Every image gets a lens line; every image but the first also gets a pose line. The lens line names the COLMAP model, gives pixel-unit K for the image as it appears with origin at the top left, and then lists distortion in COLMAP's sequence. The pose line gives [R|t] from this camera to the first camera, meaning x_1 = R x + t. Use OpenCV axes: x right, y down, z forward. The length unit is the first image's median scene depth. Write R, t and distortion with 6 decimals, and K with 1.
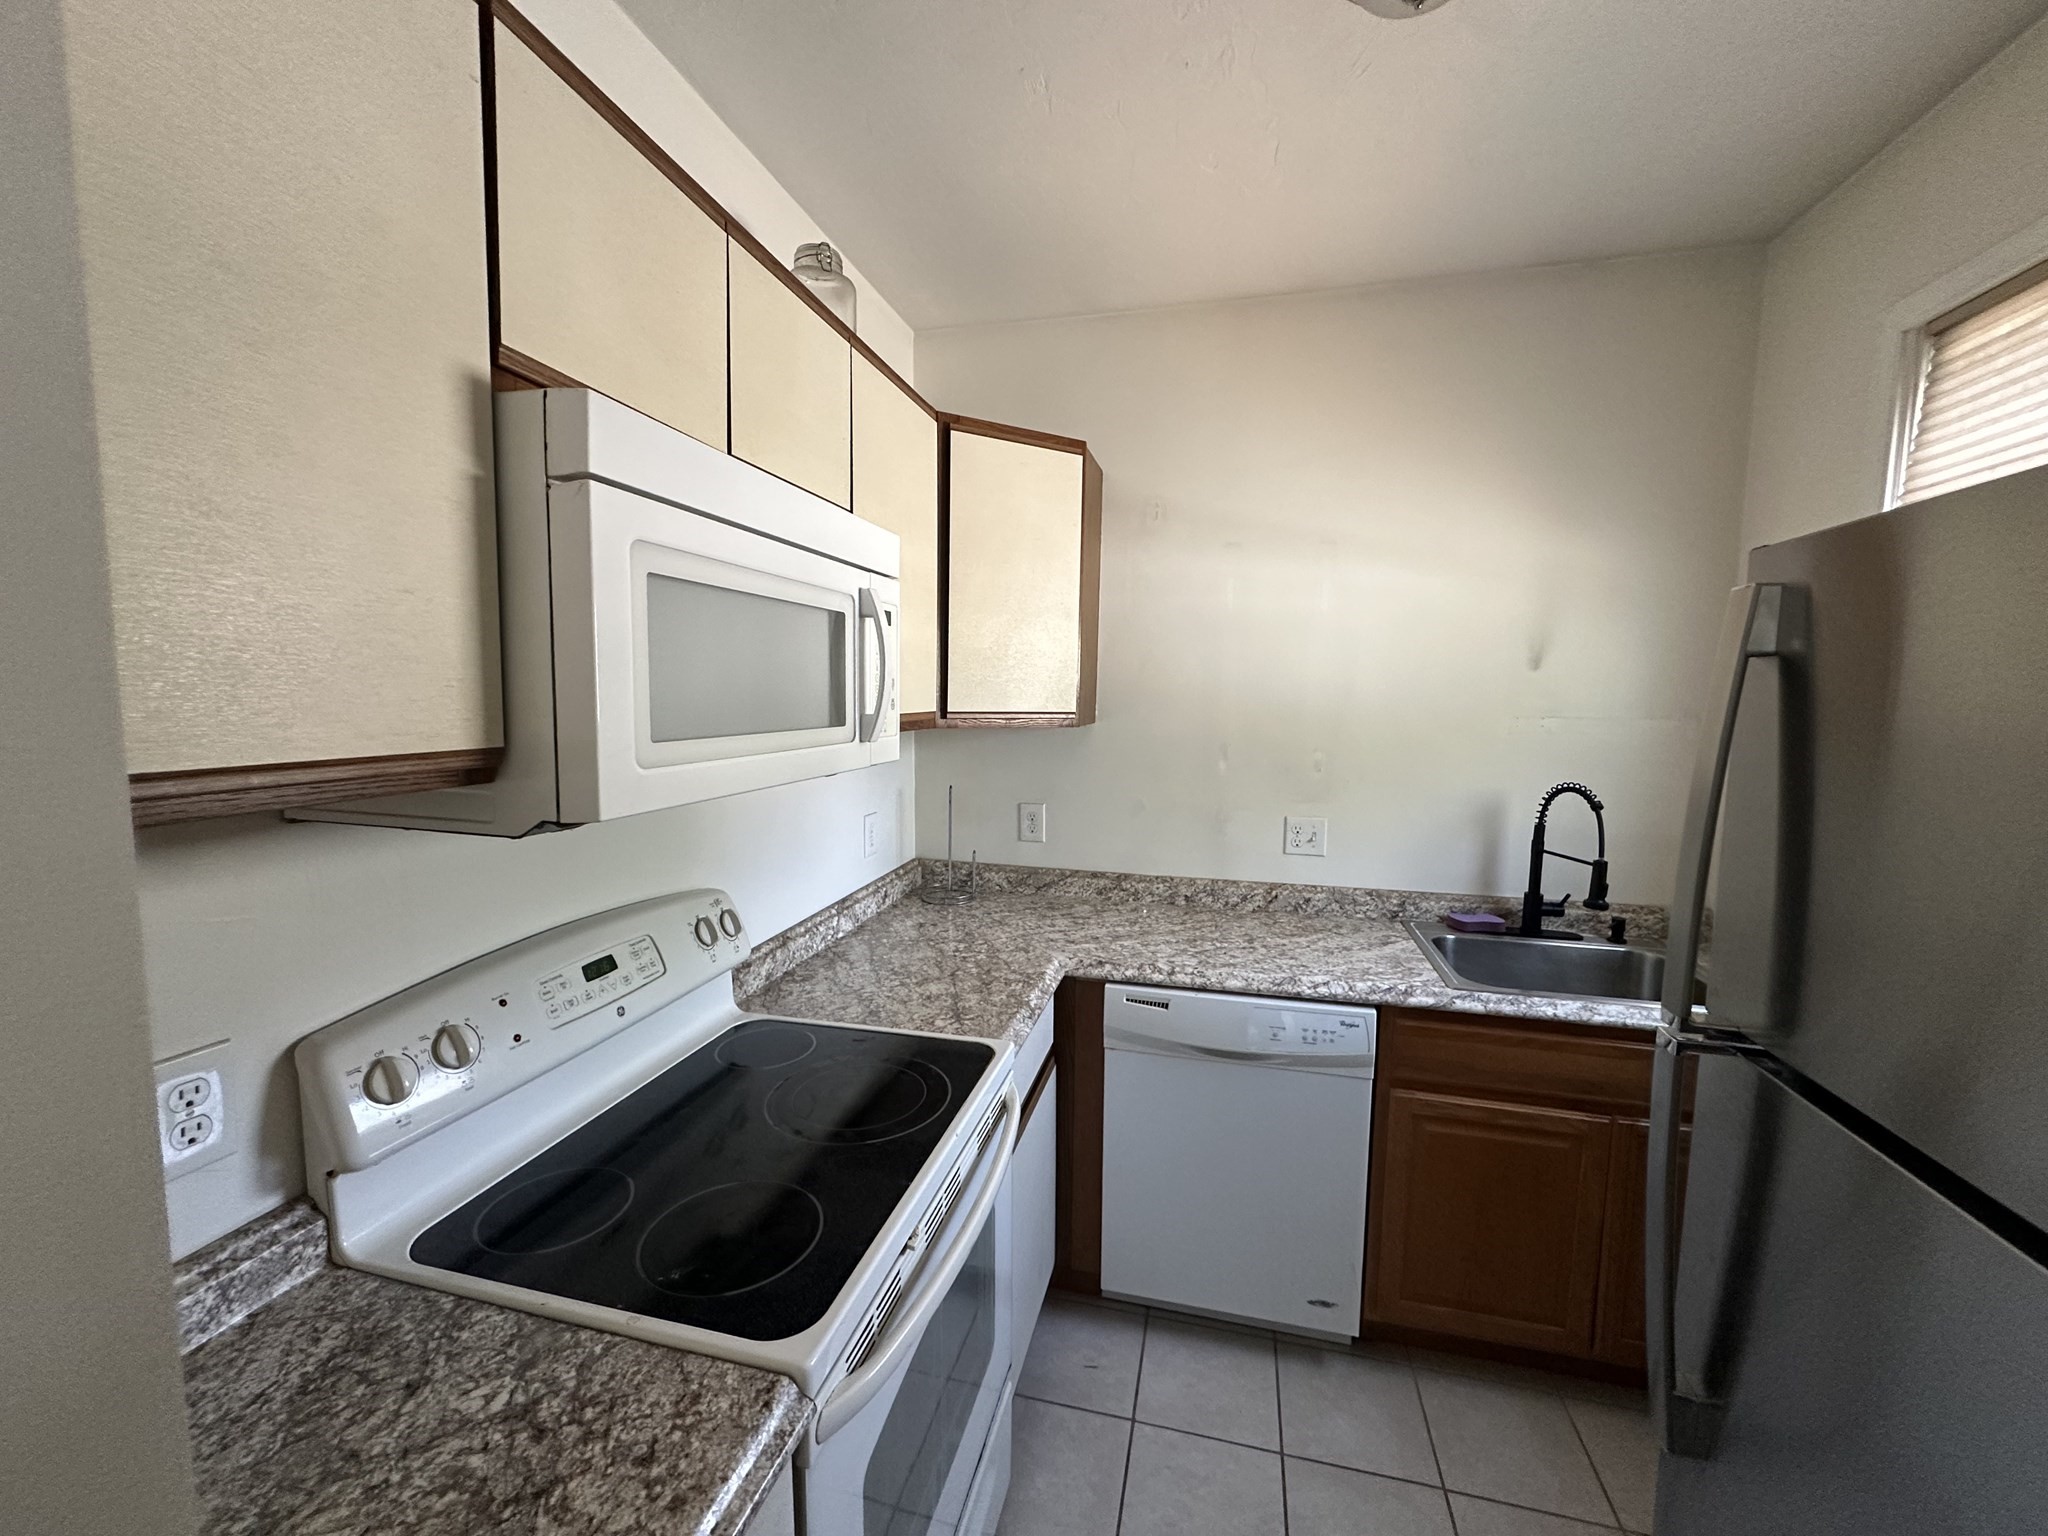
lens RADIAL K [[812.0, 0, 1025.3], [0, 812.0, 764.6], [0, 0, 1]] dist [0.000058, -0.000033]
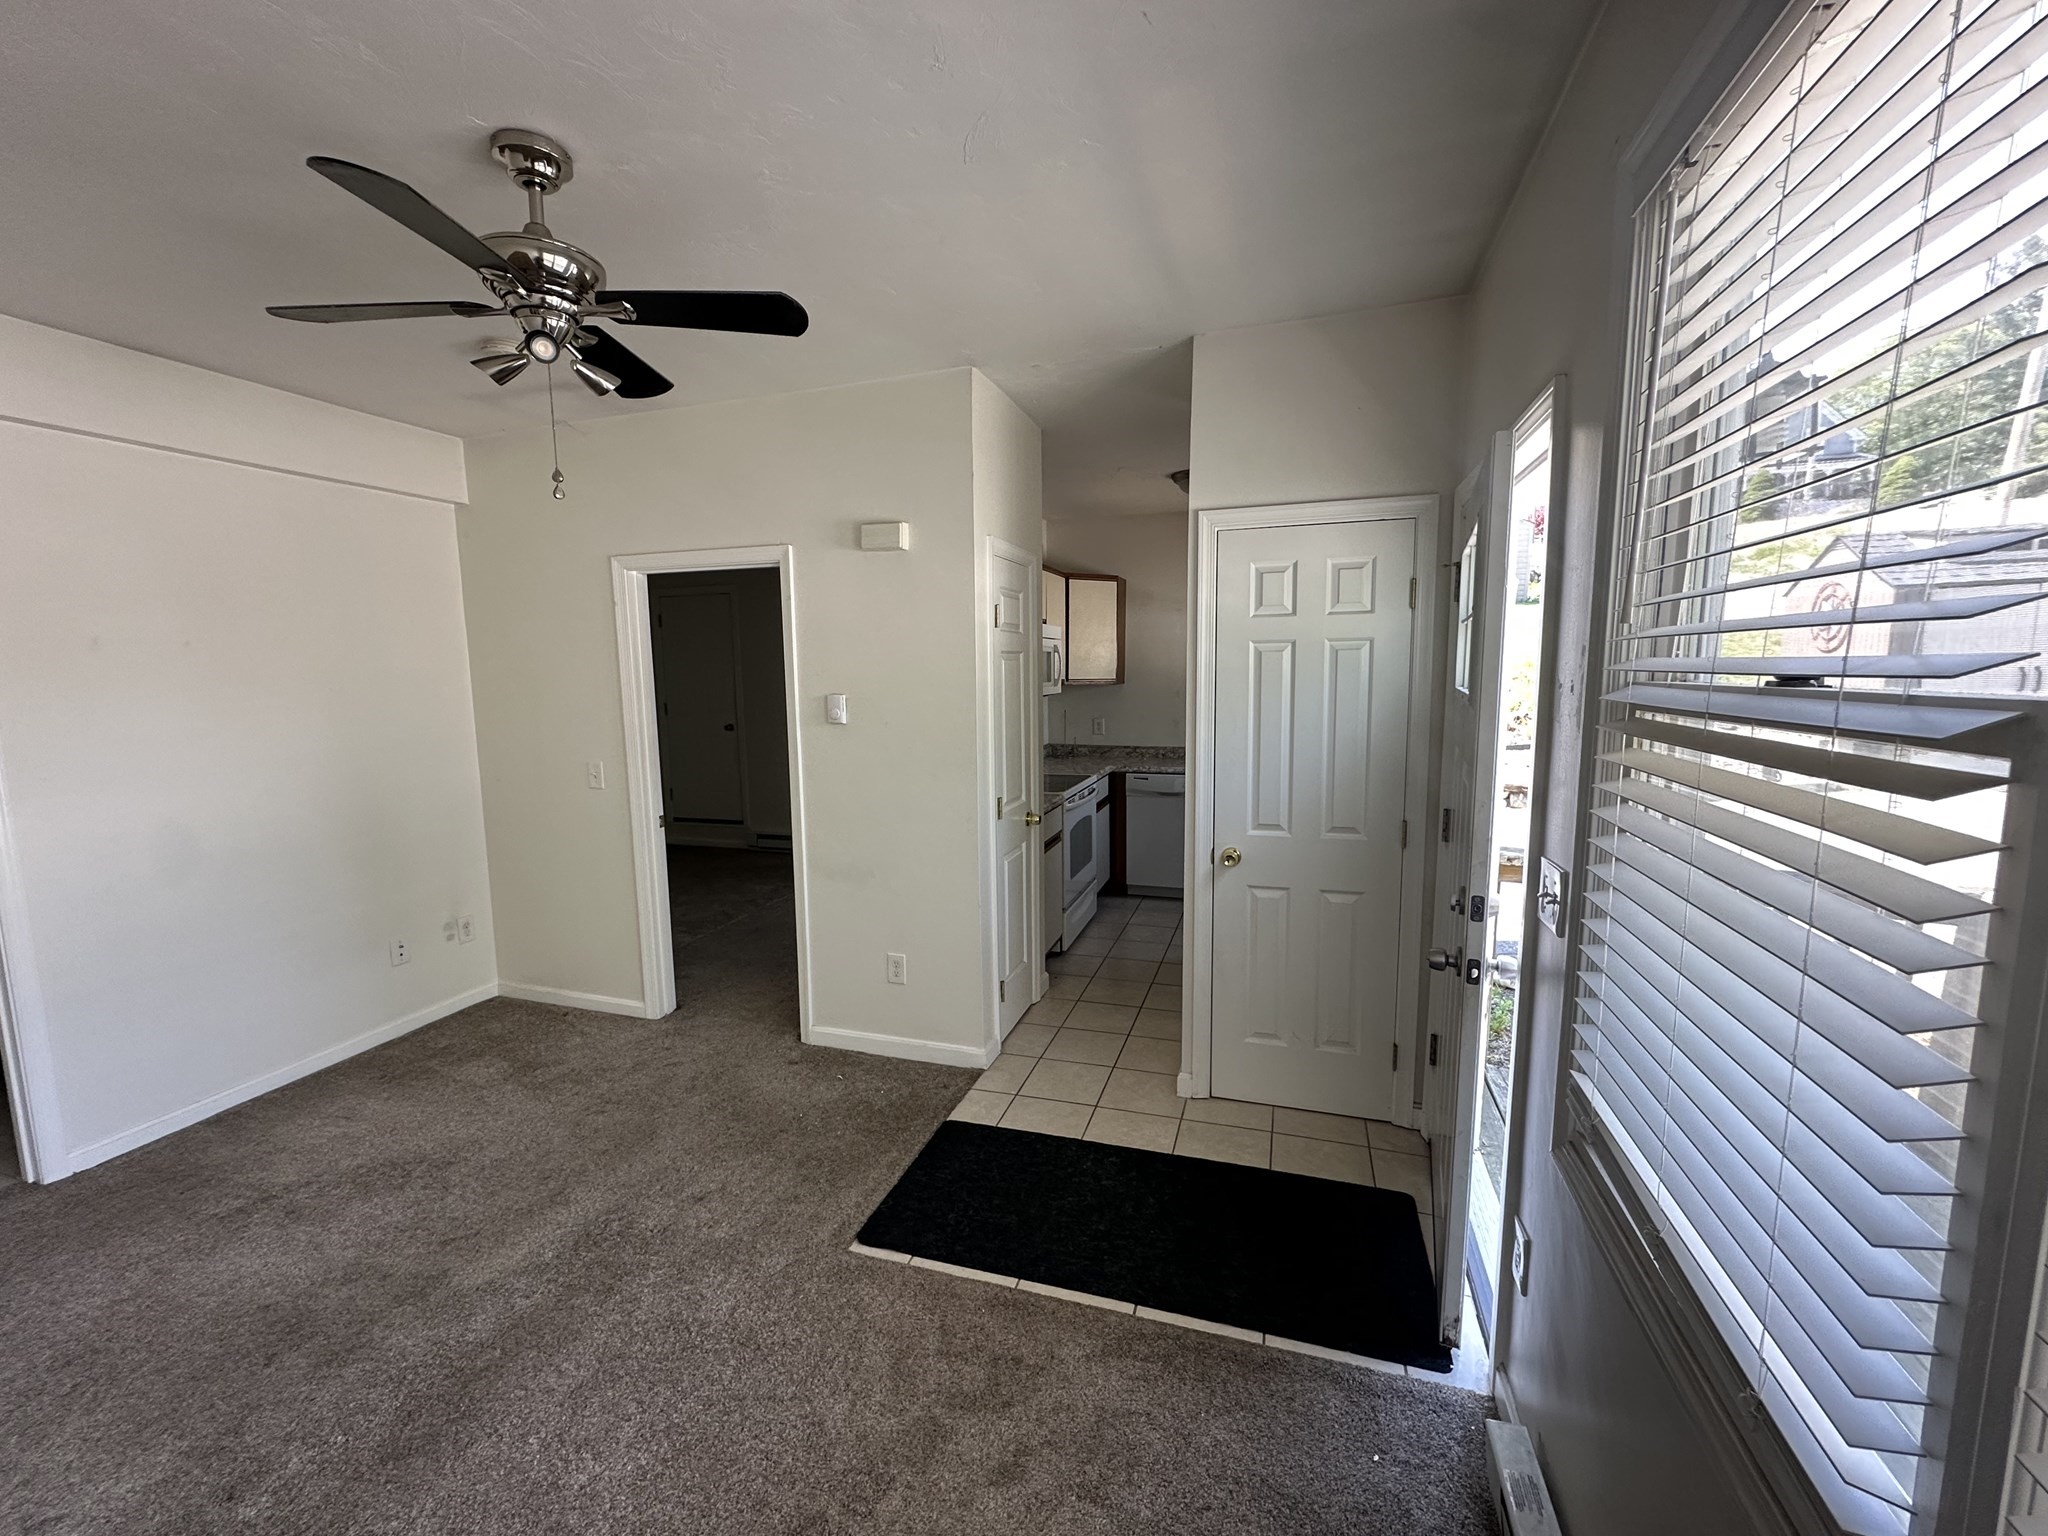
lens RADIAL K [[812.0, 0, 1028.3], [0, 812.0, 773.9], [0, 0, 1]] dist [0.000058, -0.000033]
pose [[0.997749, -0.013669, -0.065652, -0.048369], [0.015628, 0.999445, 0.029414, 0.151216], [0.065214, -0.030374, 0.997409, -1.573169]]
